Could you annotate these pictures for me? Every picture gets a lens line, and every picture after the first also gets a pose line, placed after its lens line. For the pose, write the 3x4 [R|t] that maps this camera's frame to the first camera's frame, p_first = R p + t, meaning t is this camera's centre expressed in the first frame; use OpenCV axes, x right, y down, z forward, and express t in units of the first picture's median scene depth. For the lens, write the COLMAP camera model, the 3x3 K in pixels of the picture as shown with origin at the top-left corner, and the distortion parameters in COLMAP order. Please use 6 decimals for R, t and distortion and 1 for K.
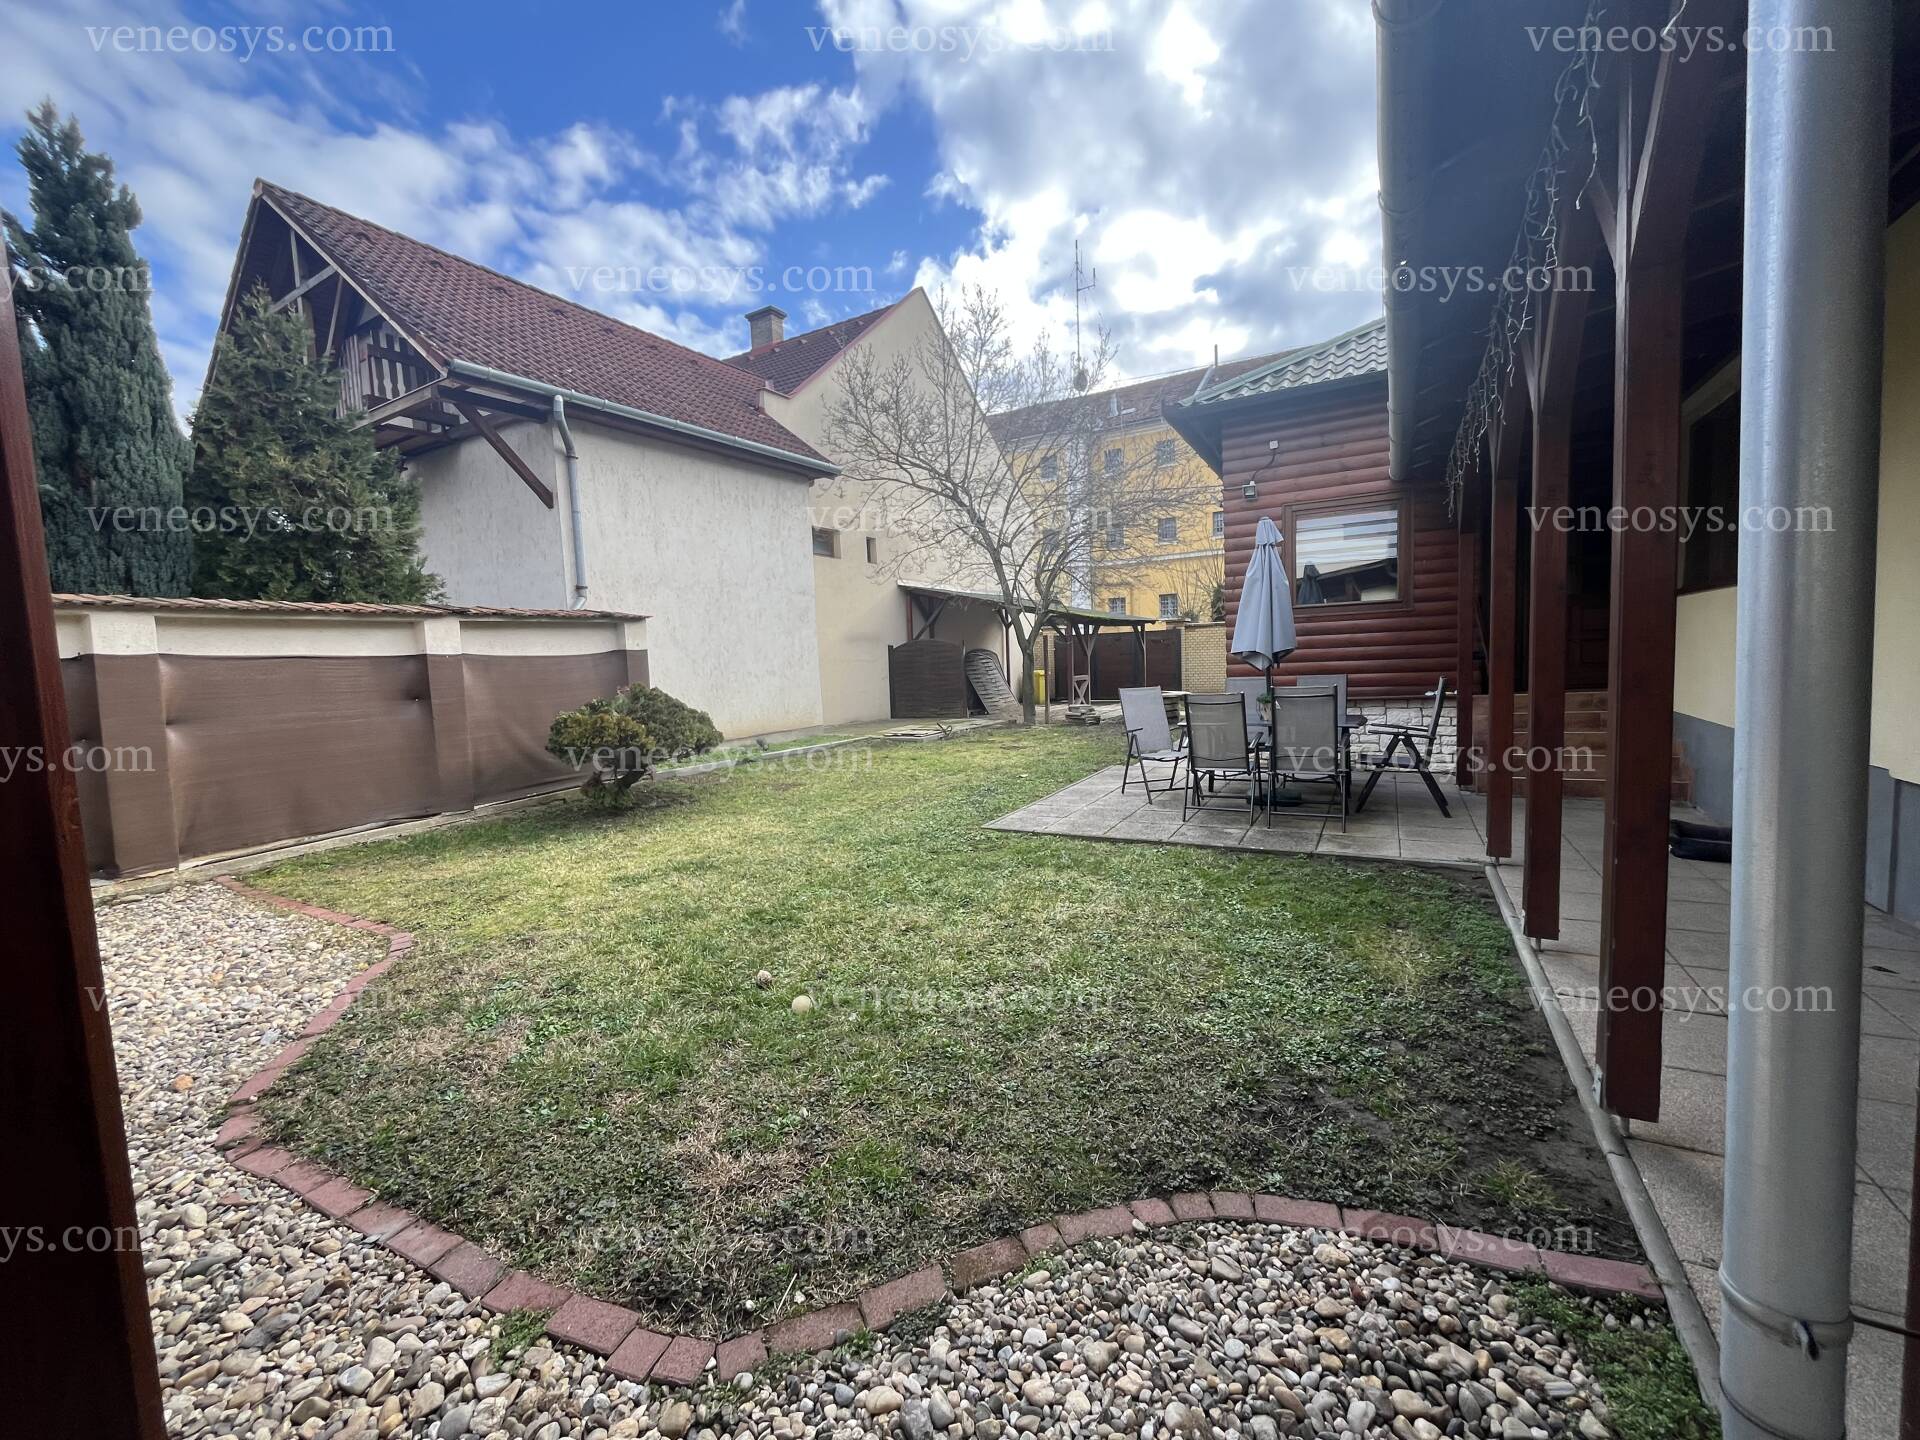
lens RADIAL K [[775.1, 0, 962.9], [0, 775.1, 719.0], [0, 0, 1]] dist [-0.001044, 0.000288]
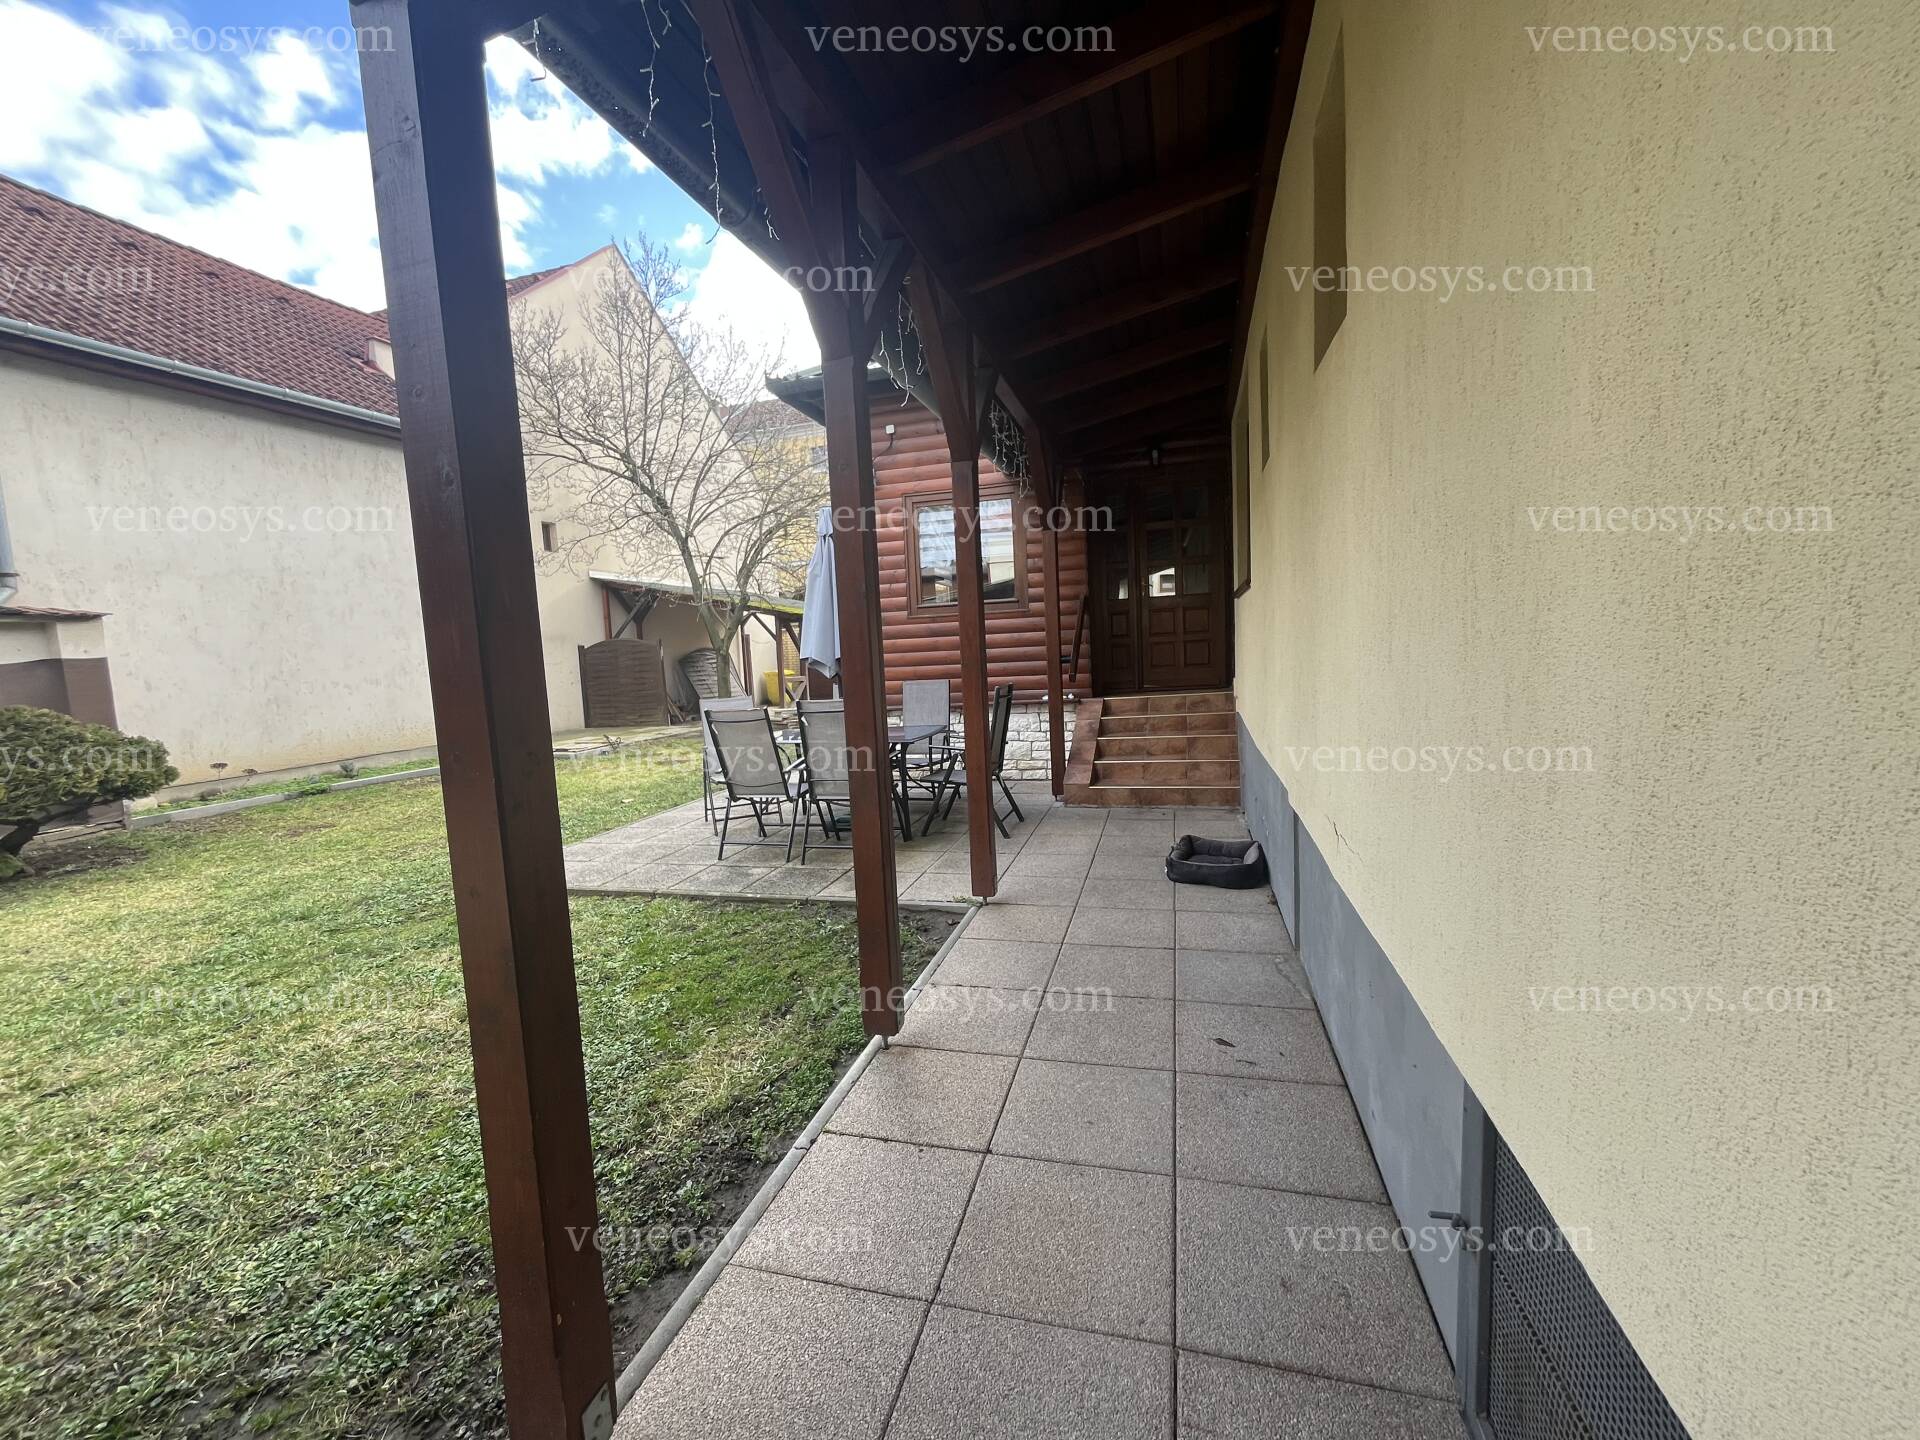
lens RADIAL K [[775.1, 0, 956.2], [0, 775.1, 718.2], [0, 0, 1]] dist [-0.001044, 0.000288]
pose [[0.974760, -0.028987, 0.221364, 0.123401], [0.027292, 0.999570, 0.010709, -0.008548], [-0.221579, -0.004397, 0.975132, 0.039973]]
